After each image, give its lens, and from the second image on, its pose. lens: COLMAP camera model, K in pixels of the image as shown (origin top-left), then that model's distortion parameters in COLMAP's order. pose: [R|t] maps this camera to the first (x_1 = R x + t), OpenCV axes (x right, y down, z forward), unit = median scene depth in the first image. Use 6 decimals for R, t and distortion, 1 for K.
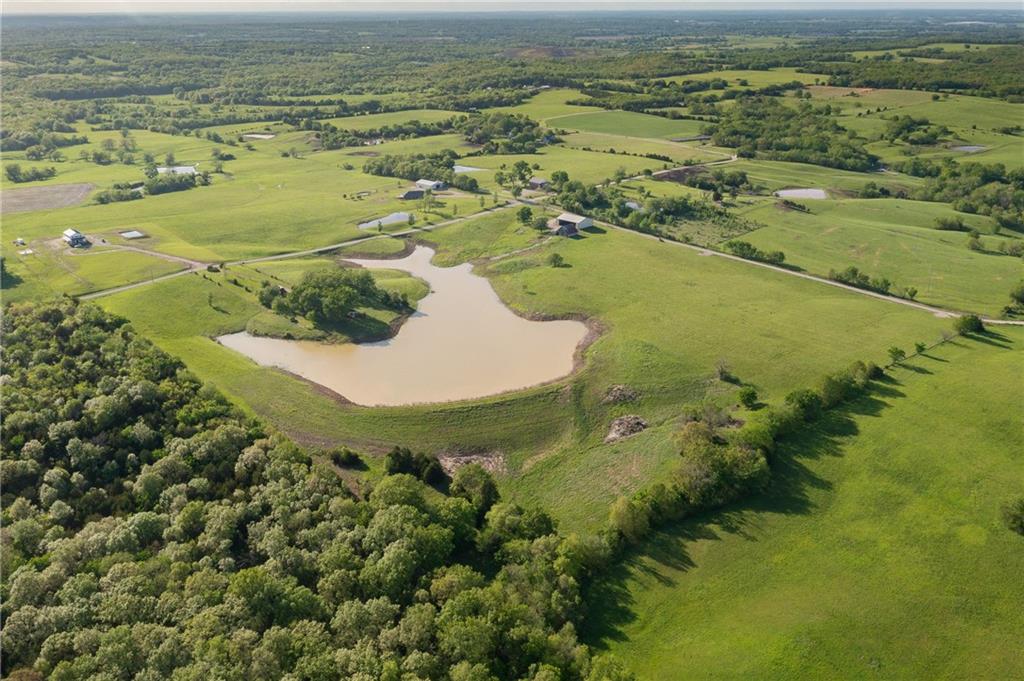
lens RADIAL K [[841.9, 0, 495.4], [0, 841.9, 340.2], [0, 0, 1]] dist [-0.003406, 0.009082]
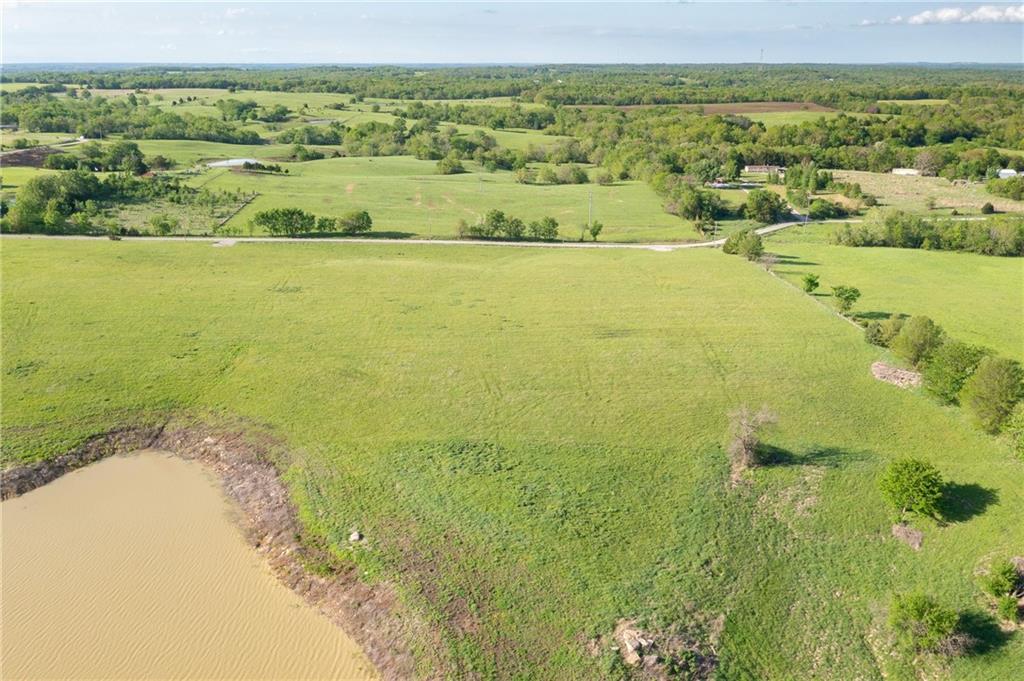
lens RADIAL K [[841.9, 0, 495.4], [0, 841.9, 340.2], [0, 0, 1]] dist [-0.003406, 0.009082]
pose [[0.625635, -0.240805, 0.742020, -0.028086], [0.283489, 0.956319, 0.071326, -0.033631], [-0.726784, 0.165730, 0.666572, 0.503719]]
